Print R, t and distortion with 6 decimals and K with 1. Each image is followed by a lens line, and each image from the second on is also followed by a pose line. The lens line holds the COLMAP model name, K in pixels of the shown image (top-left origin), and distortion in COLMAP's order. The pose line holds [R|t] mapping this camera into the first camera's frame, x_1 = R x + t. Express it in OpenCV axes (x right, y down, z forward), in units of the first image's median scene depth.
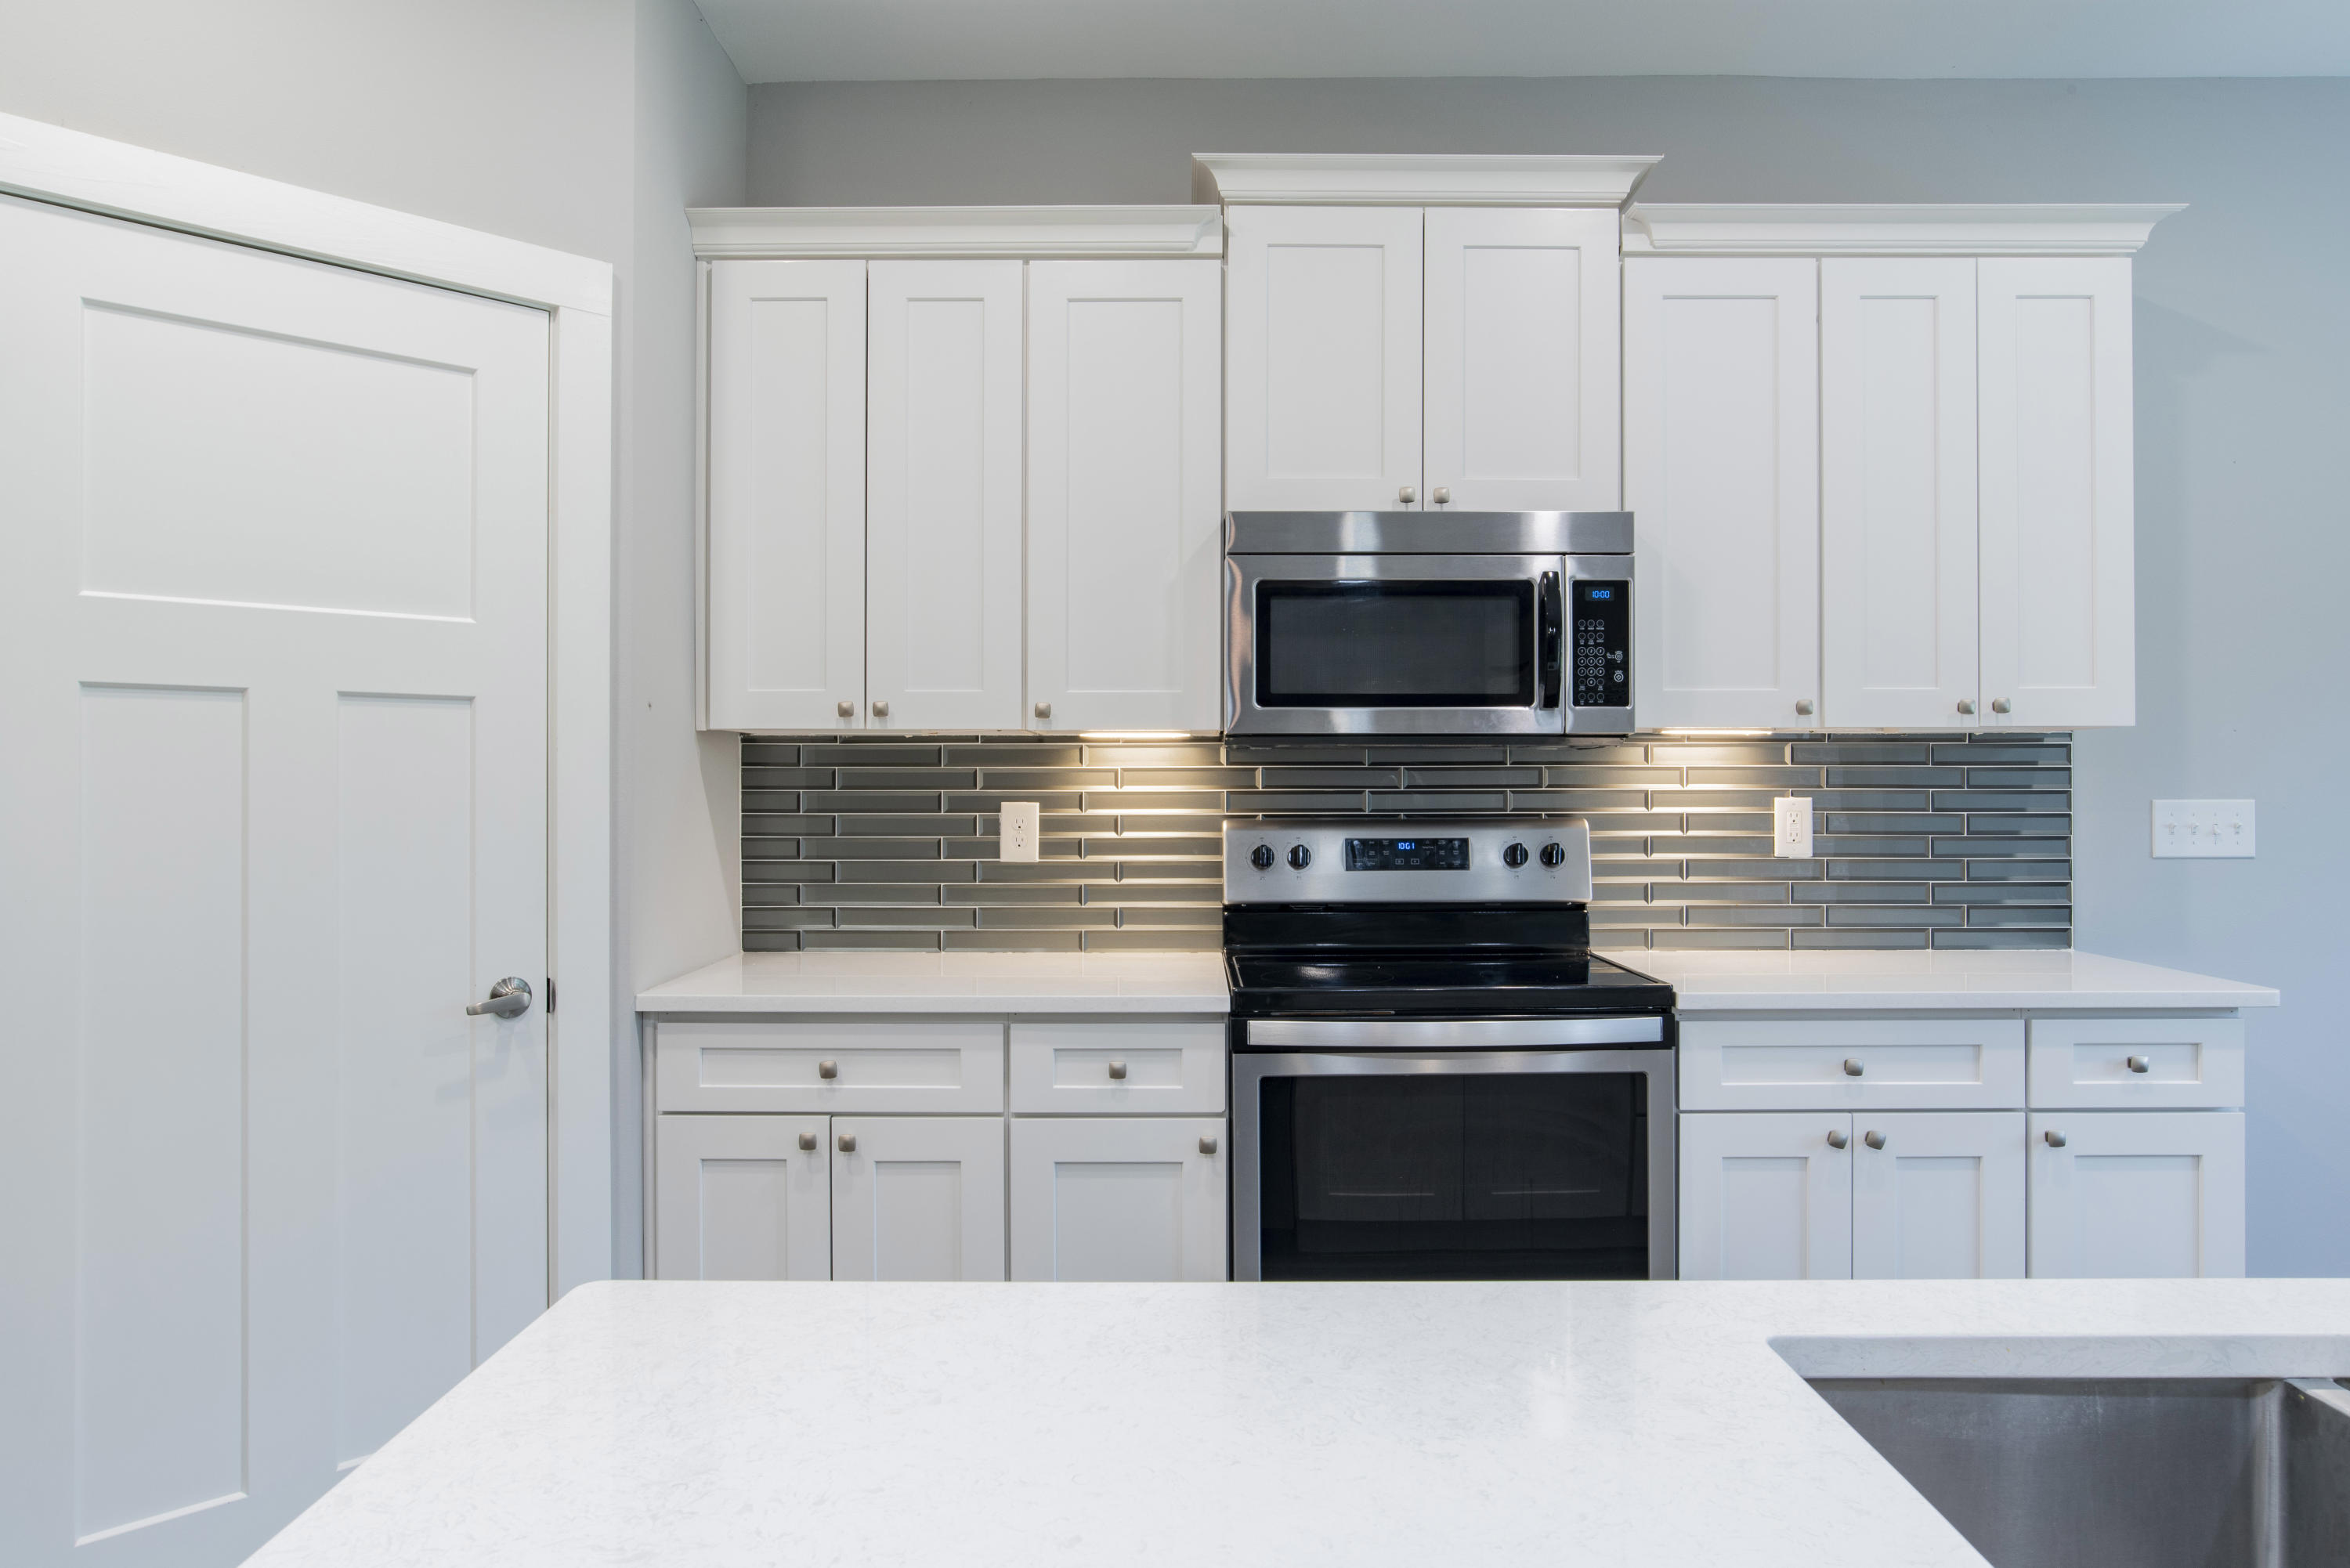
lens RADIAL K [[1589.3, 0, 1184.7], [0, 1589.3, 775.6], [0, 0, 1]] dist [-0.037649, 0.040591]
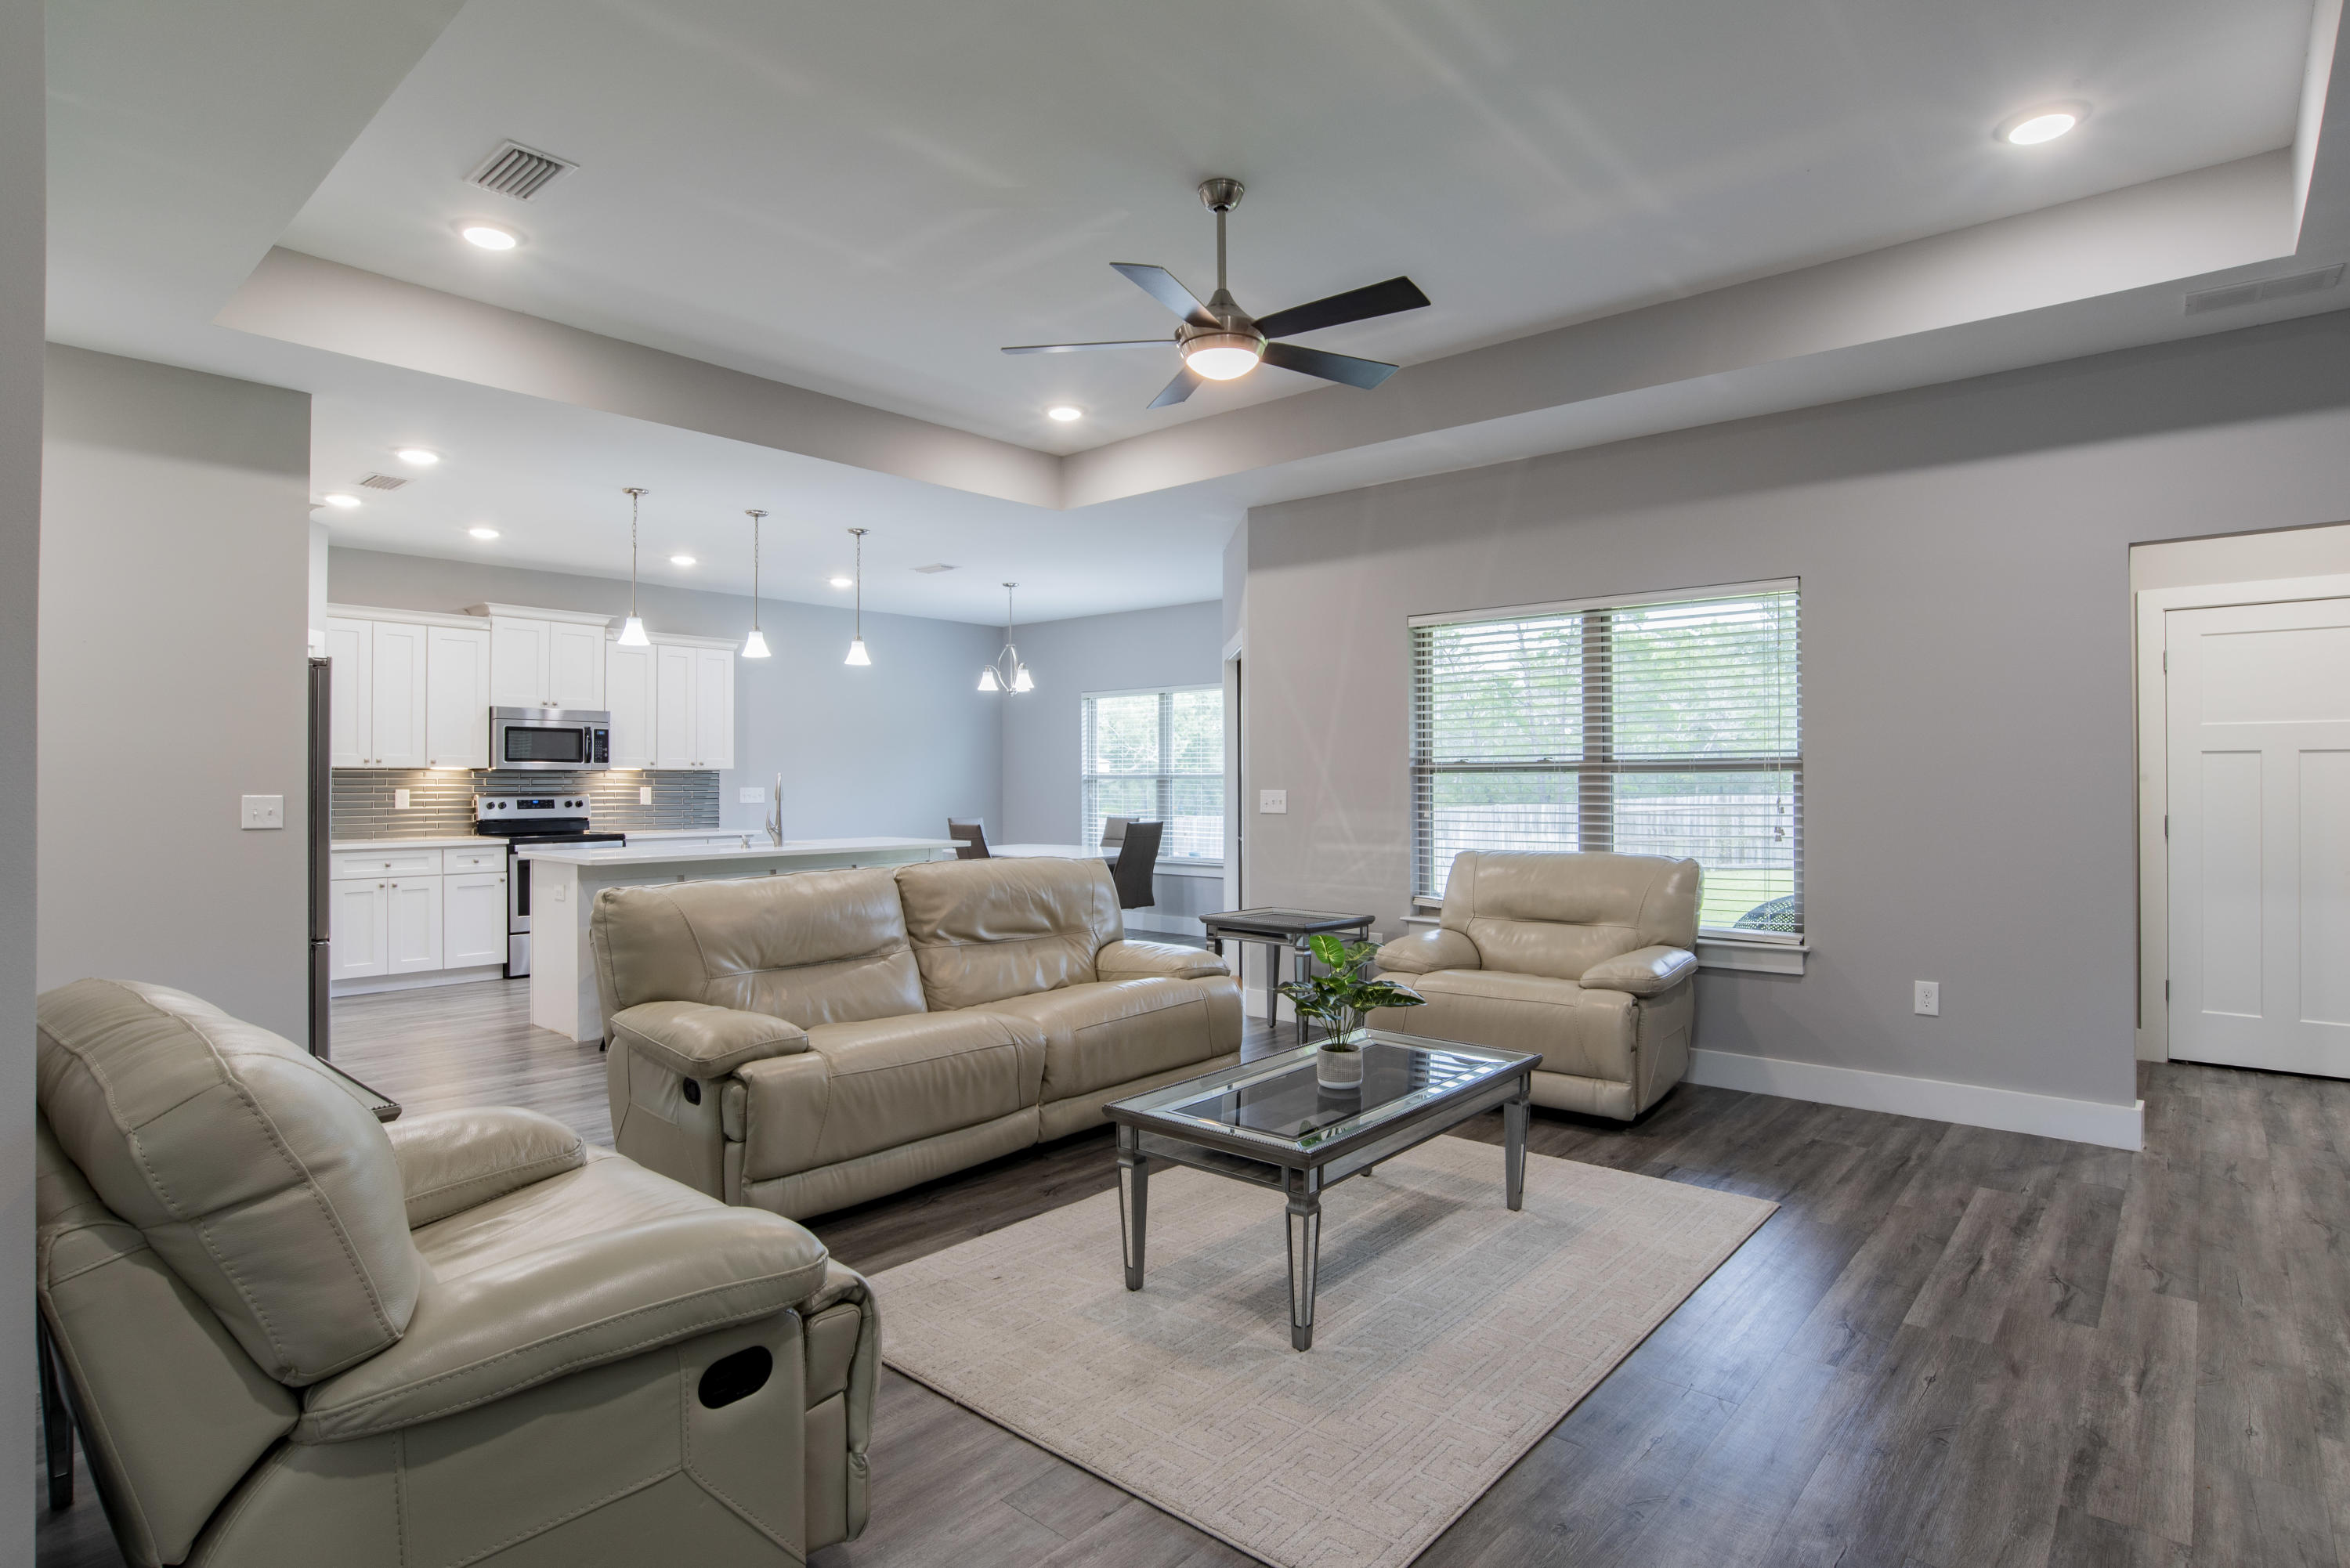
lens RADIAL K [[1220.2, 0, 1175.0], [0, 1220.2, 784.0], [0, 0, 1]] dist [-0.038284, 0.000292]
pose [[0.655428, 0.000570, 0.755258, -0.976571], [-0.002066, 0.999997, 0.001038, 0.000853], [-0.755255, -0.002241, 0.655427, -1.840799]]
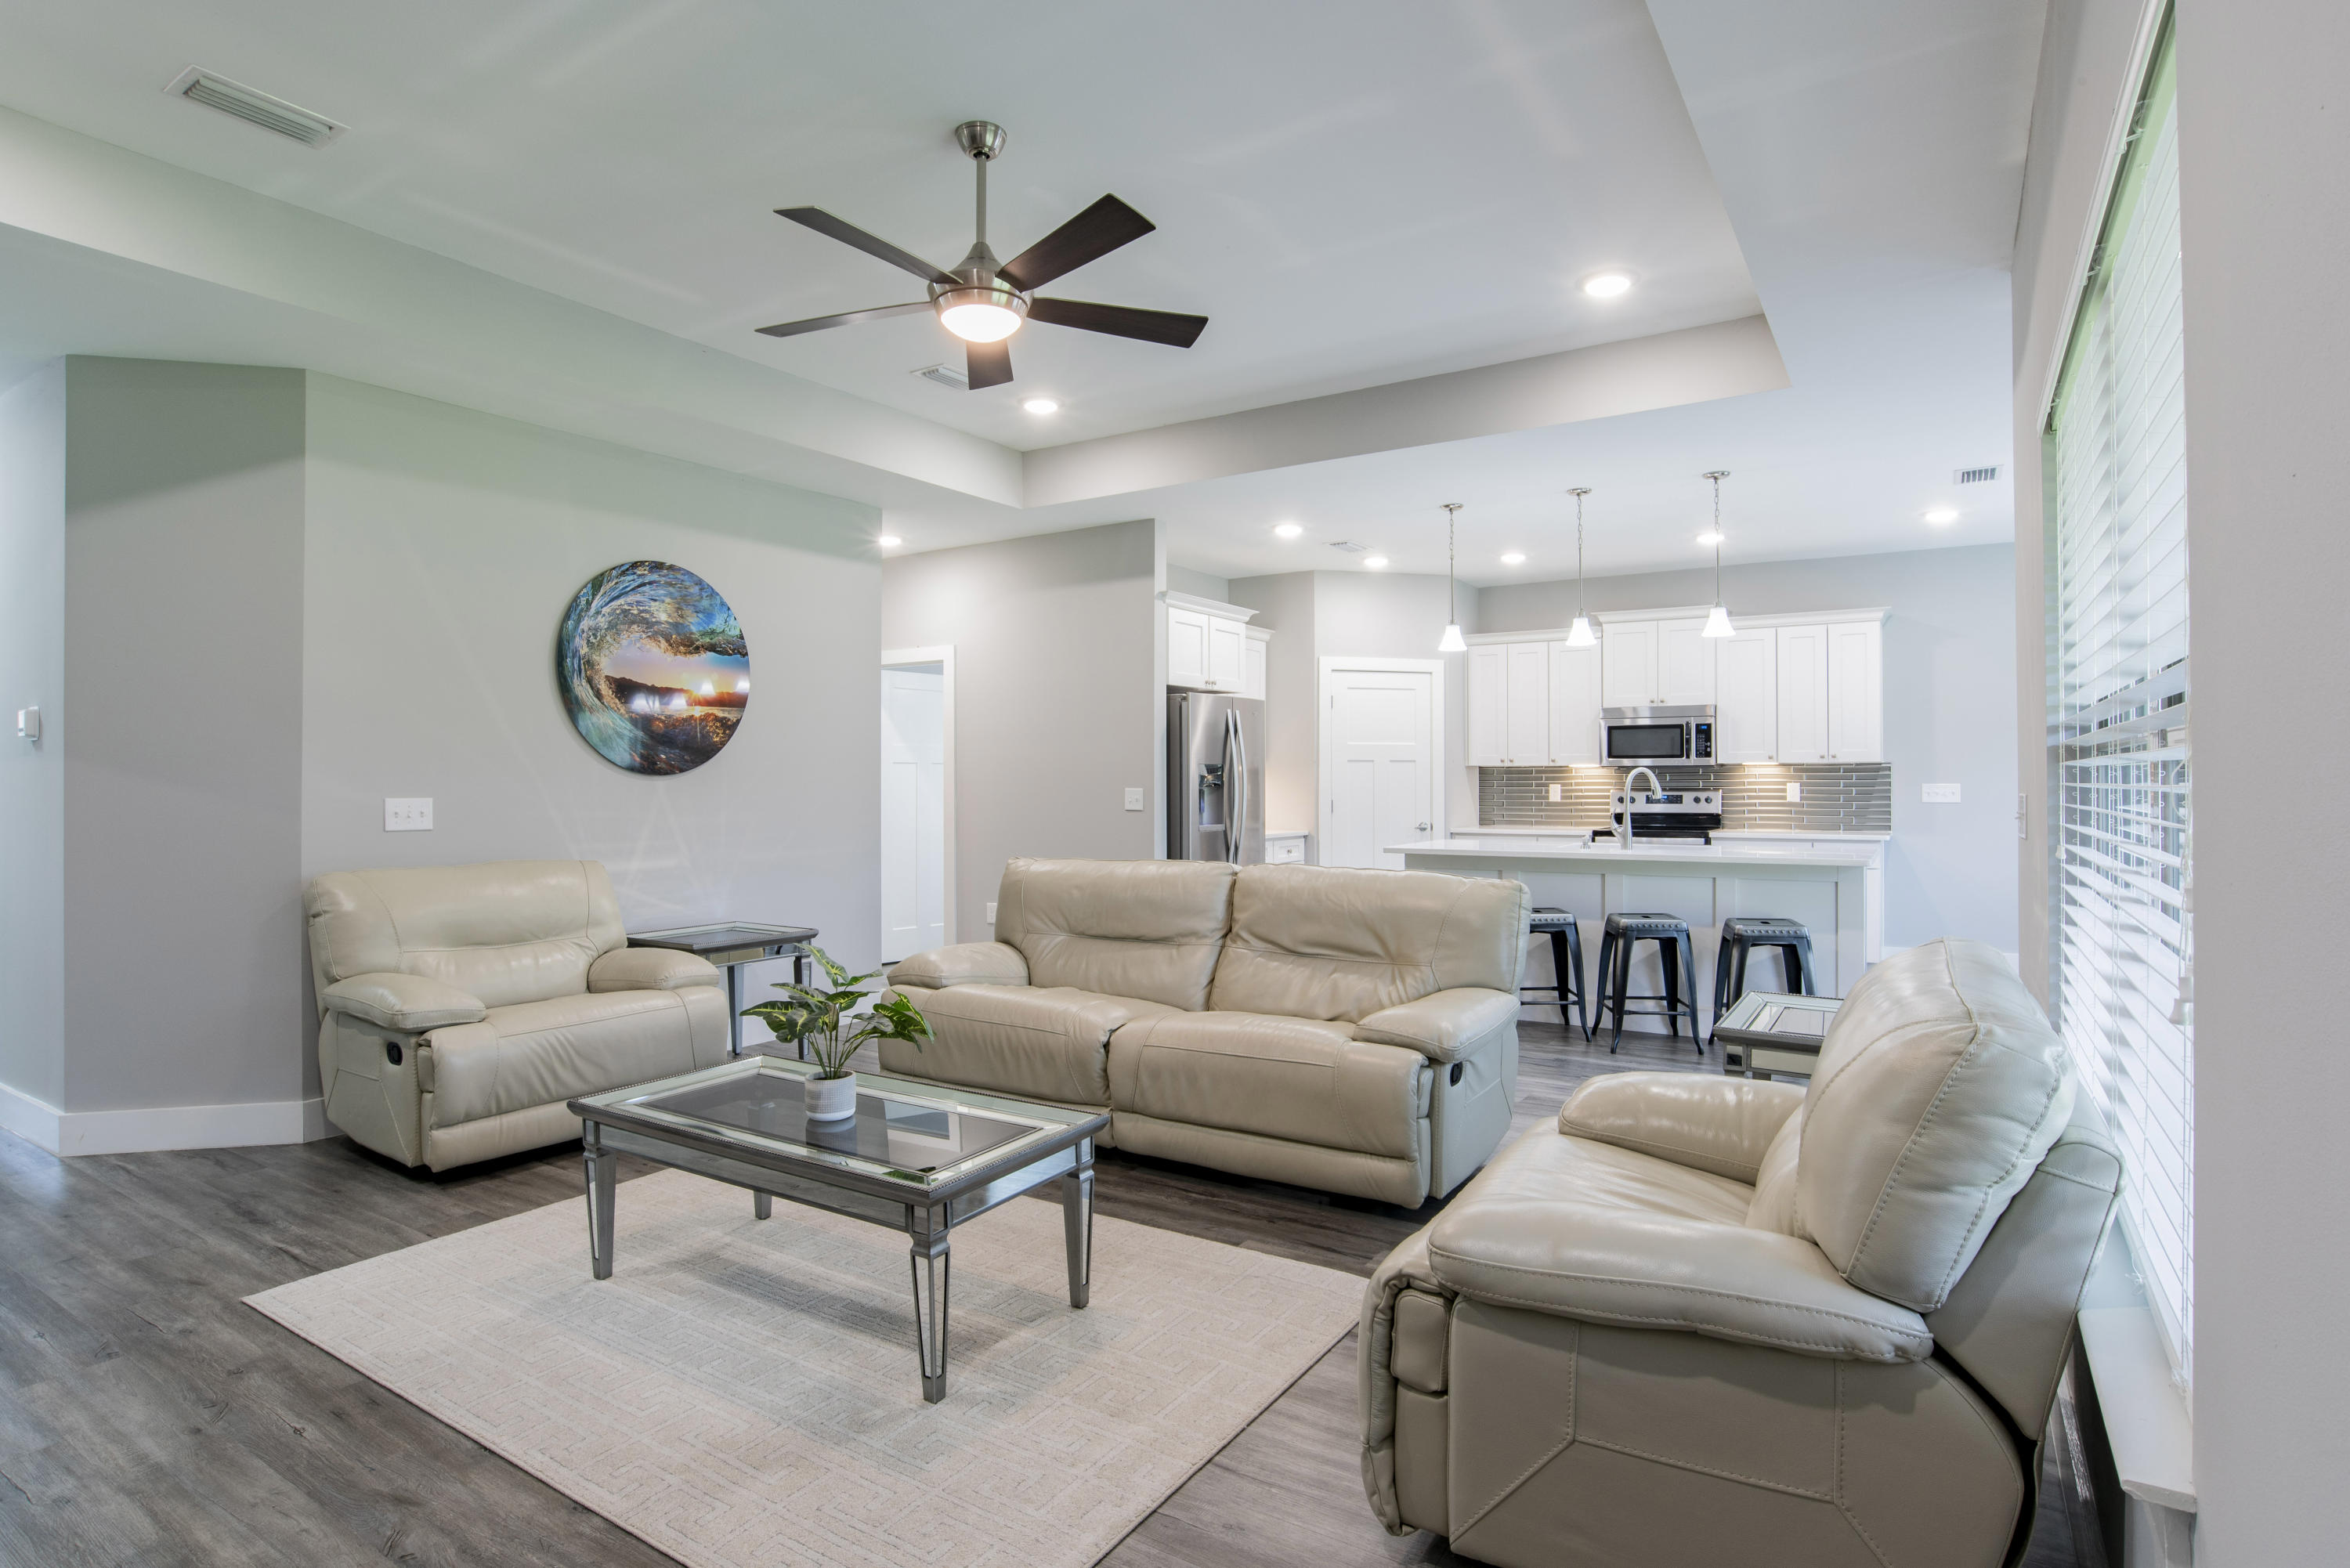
lens RADIAL K [[1203.0, 0, 1177.7], [0, 1203.0, 776.2], [0, 0, 1]] dist [-0.056080, 0.024650]
pose [[0.843575, -0.003142, -0.537002, 0.690974], [0.003126, 0.999995, -0.000940, -0.002368], [0.537002, -0.000885, 0.843580, -1.903911]]
